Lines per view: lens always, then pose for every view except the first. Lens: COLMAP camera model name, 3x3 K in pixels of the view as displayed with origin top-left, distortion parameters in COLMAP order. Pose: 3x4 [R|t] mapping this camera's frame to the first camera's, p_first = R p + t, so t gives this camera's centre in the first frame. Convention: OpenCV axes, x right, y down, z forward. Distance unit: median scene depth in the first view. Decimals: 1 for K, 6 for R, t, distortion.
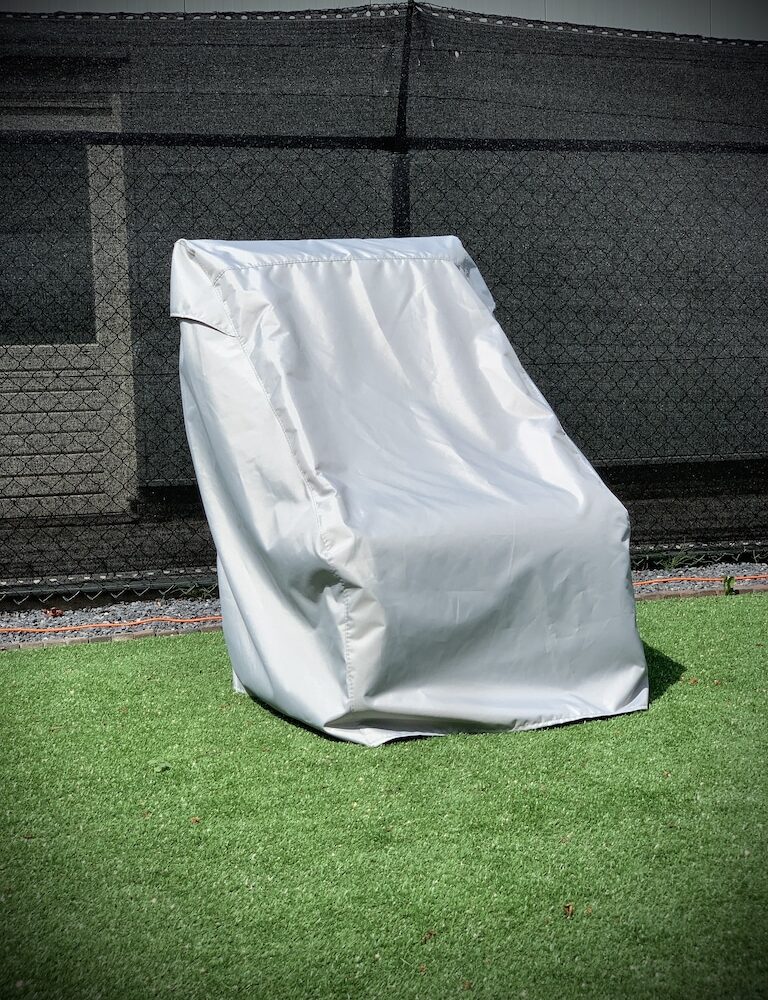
lens RADIAL K [[1538.7, 0, 401.7], [0, 1538.7, 500.8], [0, 0, 1]] dist [-0.027093, 0.519352]
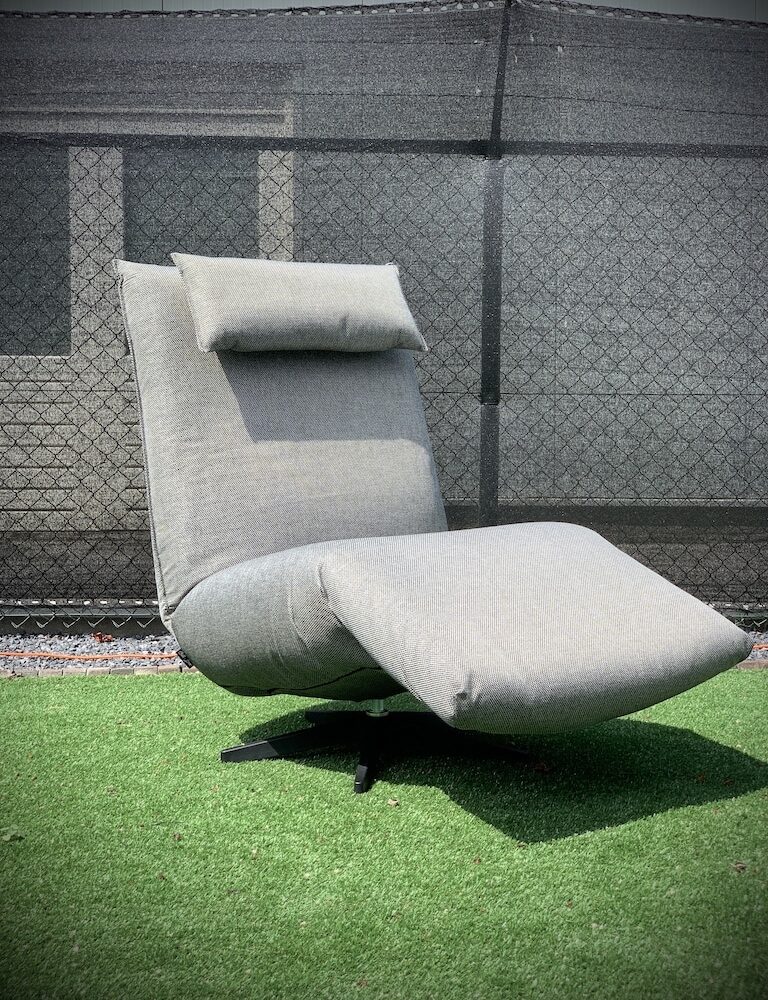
lens RADIAL K [[1553.9, 0, 384.0], [0, 1553.9, 500.0], [0, 0, 1]] dist [0.135775, -0.764854]
pose [[0.977992, 0.049371, -0.202718, 0.134267], [-0.051262, 0.998677, -0.004085, -0.017151], [0.202248, 0.014387, 0.979229, 0.086247]]
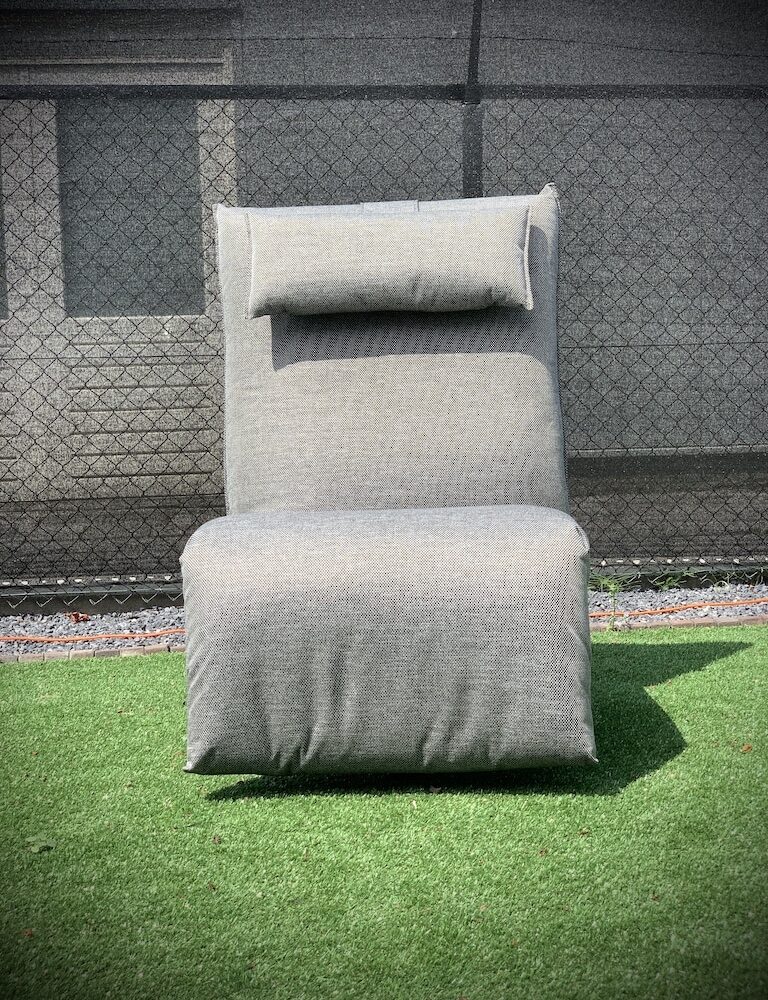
lens RADIAL K [[1553.9, 0, 384.0], [0, 1553.9, 500.0], [0, 0, 1]] dist [0.135775, -0.764854]
pose [[0.988922, 0.022052, -0.146792, 0.085927], [-0.018587, 0.999516, 0.024940, -0.022621], [0.147271, -0.021935, 0.988853, 0.112983]]
